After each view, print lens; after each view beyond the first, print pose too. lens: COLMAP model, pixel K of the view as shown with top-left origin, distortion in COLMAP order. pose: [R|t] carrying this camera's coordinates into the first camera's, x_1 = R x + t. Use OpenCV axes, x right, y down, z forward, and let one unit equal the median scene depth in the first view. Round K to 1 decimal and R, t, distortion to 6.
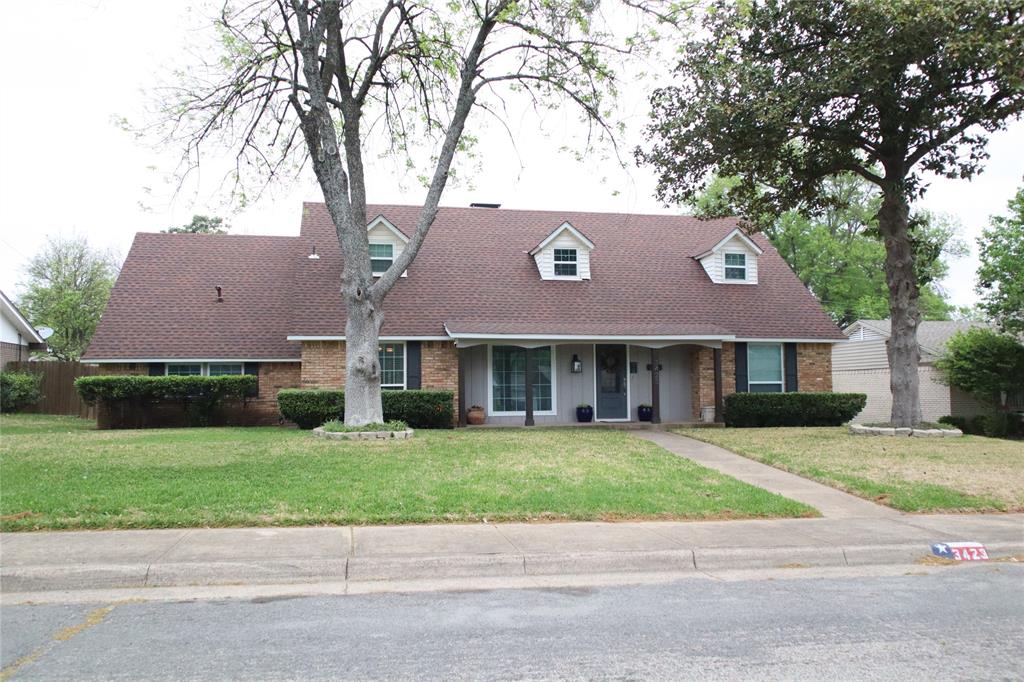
lens RADIAL K [[845.3, 0, 512.0], [0, 845.3, 341.0], [0, 0, 1]] dist [0.014394, -0.002917]
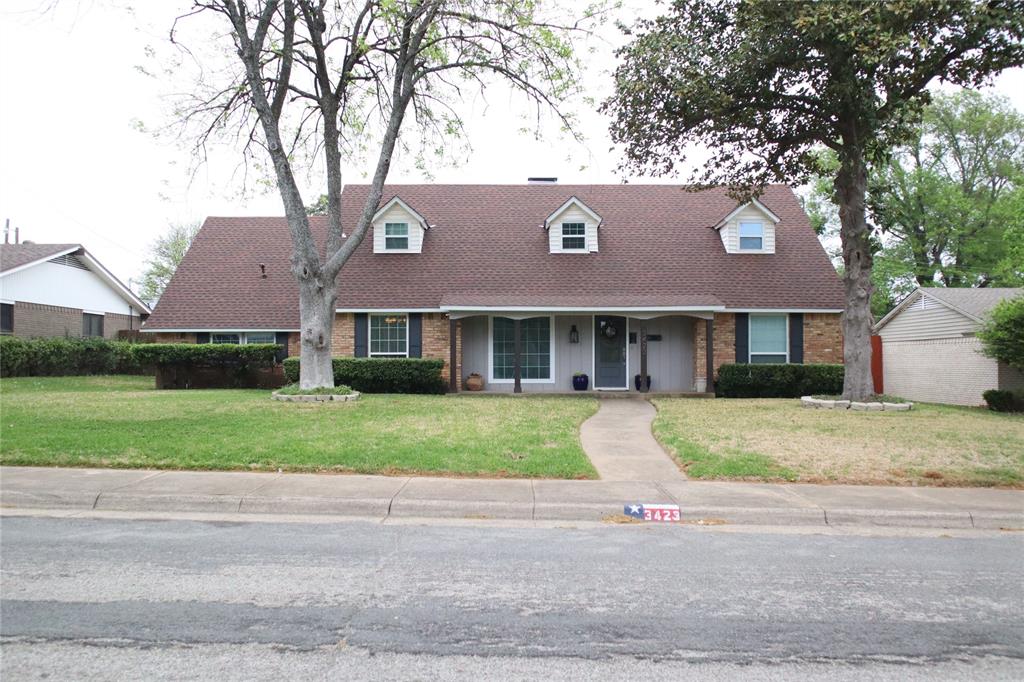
lens RADIAL K [[845.3, 0, 512.0], [0, 845.3, 341.0], [0, 0, 1]] dist [0.014394, -0.002917]
pose [[0.977217, 0.004225, -0.212198, 0.230266], [0.004089, 0.999242, 0.038725, -0.005328], [0.212201, -0.038710, 0.976459, -0.033414]]
